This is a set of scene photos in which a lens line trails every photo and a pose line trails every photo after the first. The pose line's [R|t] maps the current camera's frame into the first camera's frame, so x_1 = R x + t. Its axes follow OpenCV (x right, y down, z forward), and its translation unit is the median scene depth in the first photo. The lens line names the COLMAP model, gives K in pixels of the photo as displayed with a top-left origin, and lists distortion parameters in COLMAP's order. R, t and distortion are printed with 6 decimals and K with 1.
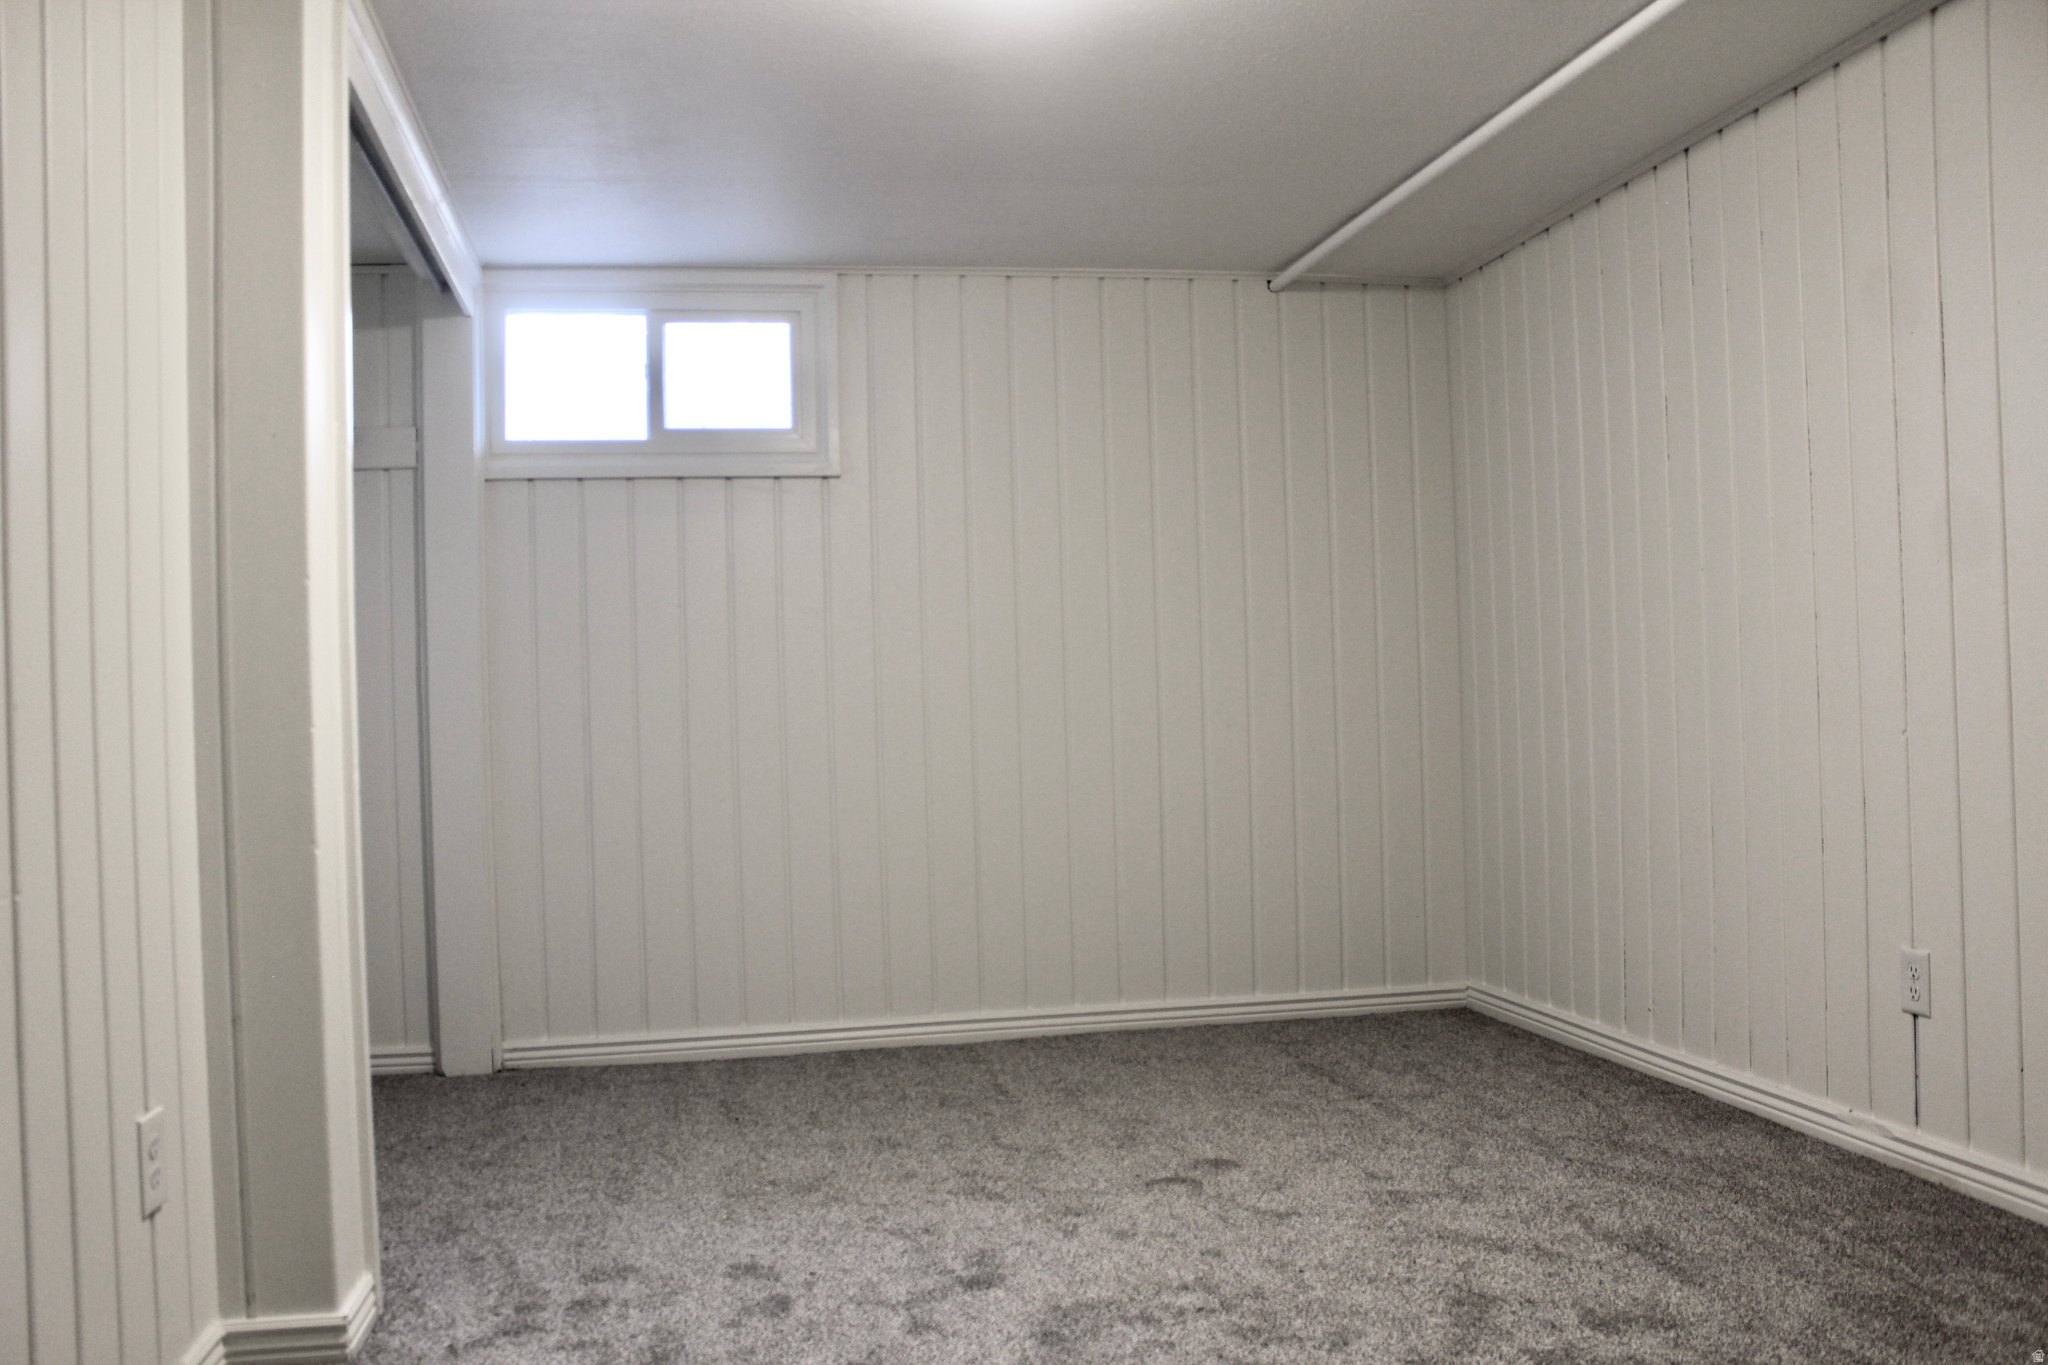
lens RADIAL K [[1720.4, 0, 1031.0], [0, 1720.4, 688.8], [0, 0, 1]] dist [-0.160822, 0.141524]
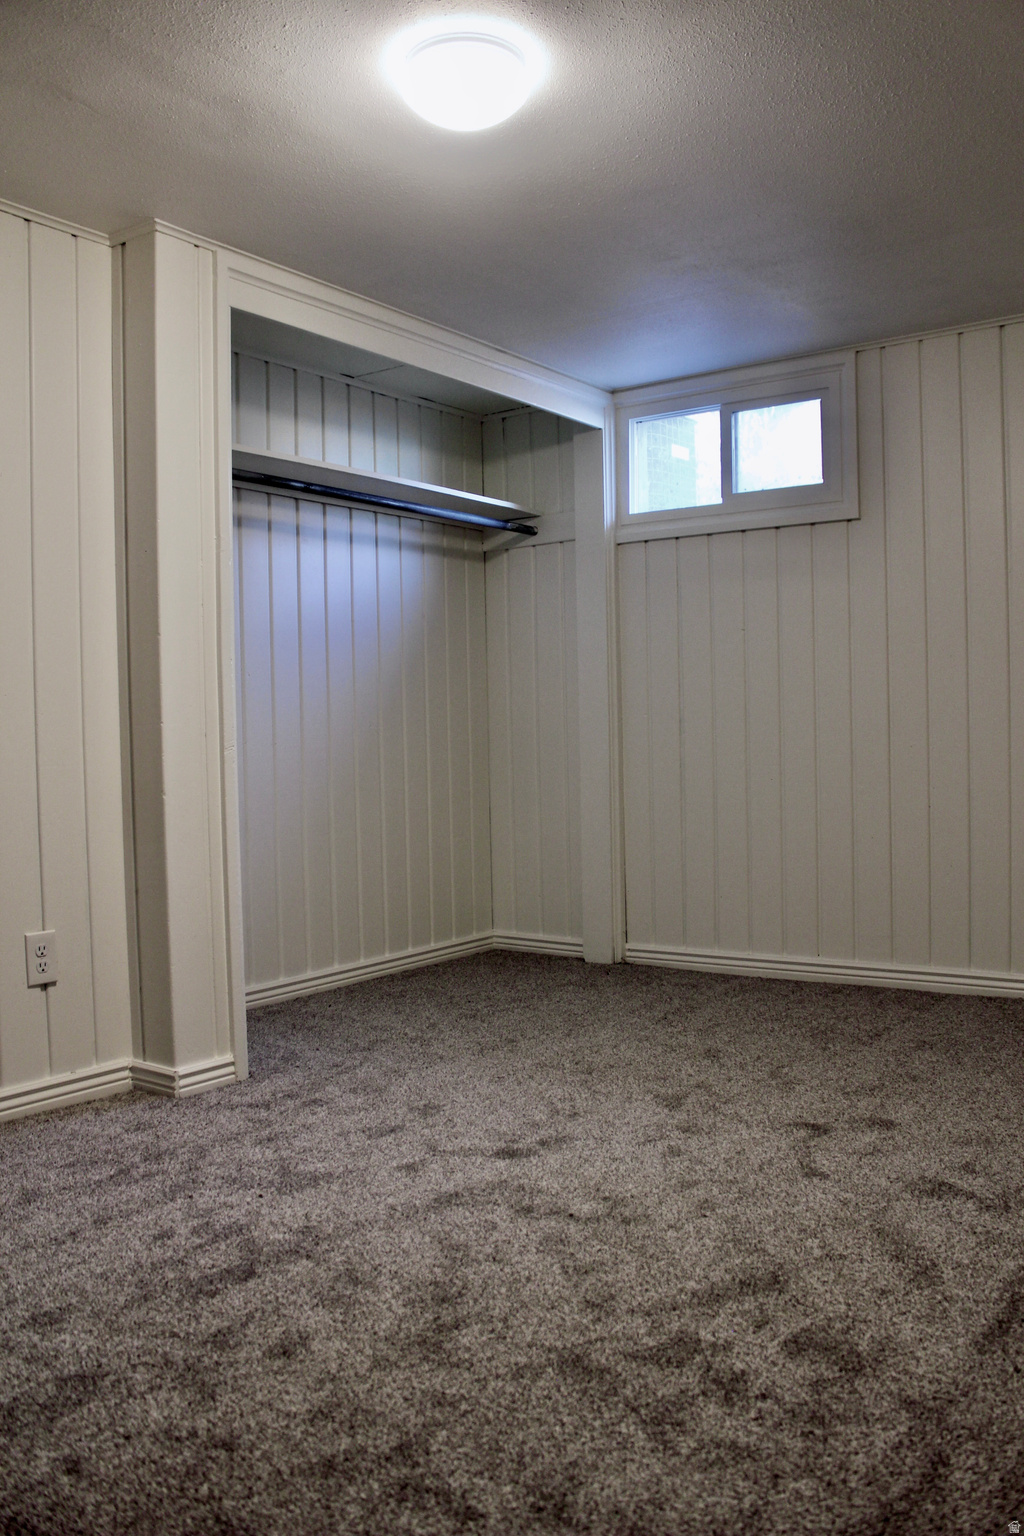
lens RADIAL K [[1290.3, 0, 520.1], [0, 1290.3, 762.4], [0, 0, 1]] dist [-0.160822, 0.141524]
pose [[0.690280, 0.036016, -0.722646, 0.604884], [0.007256, 0.998366, 0.056689, -0.005499], [0.723506, -0.044374, 0.688890, 0.306905]]
